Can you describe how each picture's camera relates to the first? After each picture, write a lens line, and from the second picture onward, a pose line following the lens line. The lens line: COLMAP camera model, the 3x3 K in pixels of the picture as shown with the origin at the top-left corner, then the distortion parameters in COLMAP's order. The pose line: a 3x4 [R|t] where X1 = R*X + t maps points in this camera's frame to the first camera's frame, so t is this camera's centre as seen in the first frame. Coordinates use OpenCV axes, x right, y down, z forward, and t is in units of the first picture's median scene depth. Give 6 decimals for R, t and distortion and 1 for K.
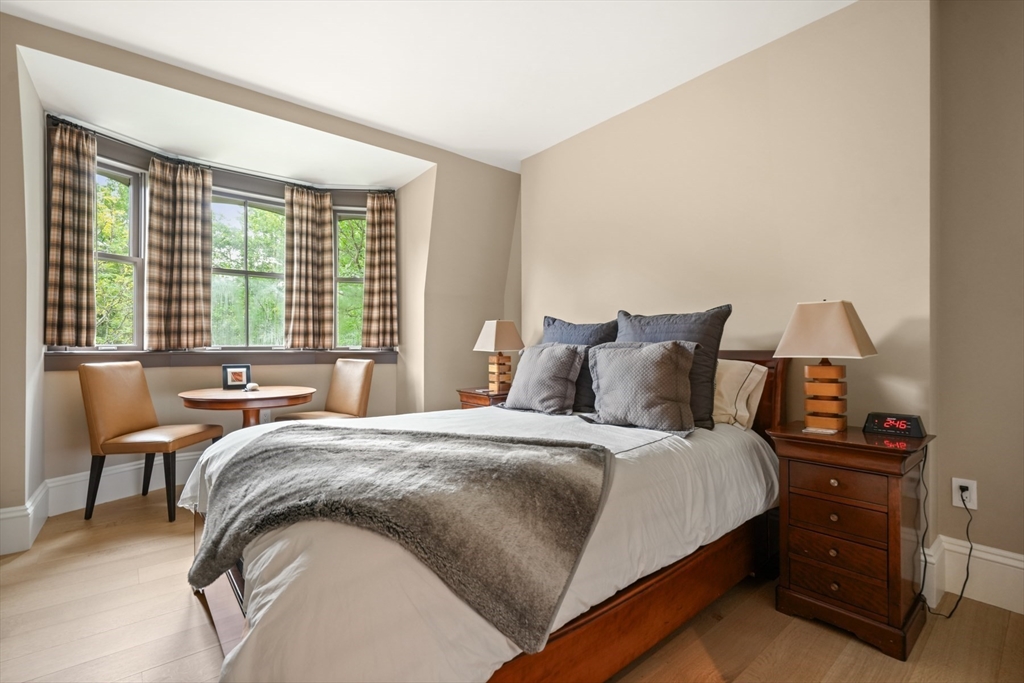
lens RADIAL K [[470.1, 0, 525.3], [0, 470.1, 347.9], [0, 0, 1]] dist [-0.002115, -0.000471]
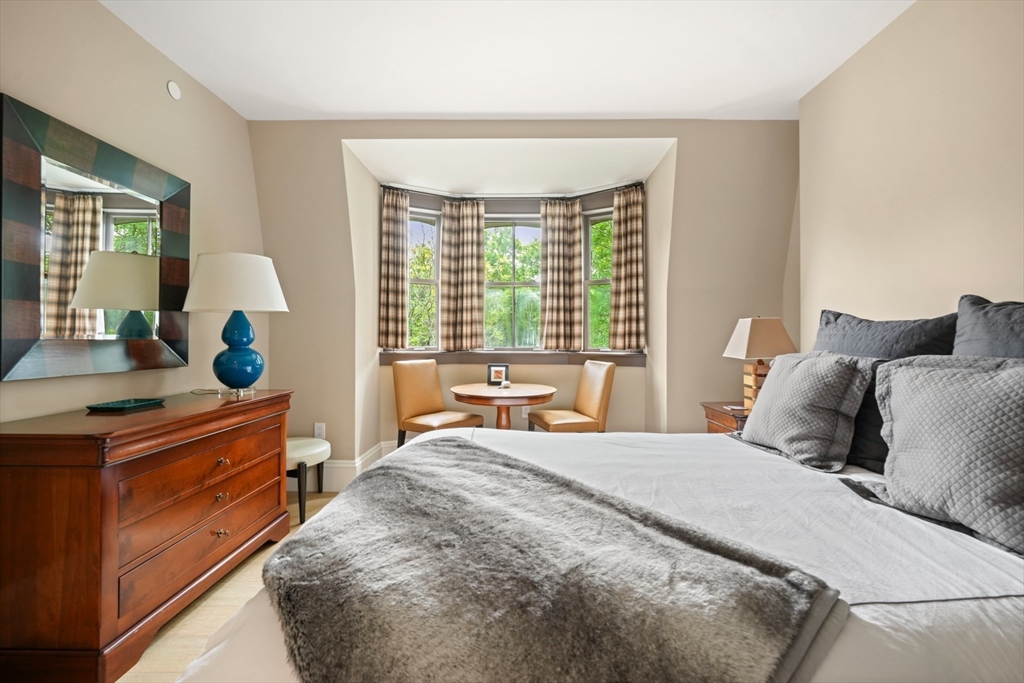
lens RADIAL K [[429.8, 0, 512.0], [0, 429.8, 341.5], [0, 0, 1]] dist [-0.001033, -0.000259]
pose [[0.754378, 0.002004, -0.656438, 0.108208], [-0.003117, 0.999995, -0.000529, -0.019645], [0.656433, 0.002446, 0.754380, 0.225206]]
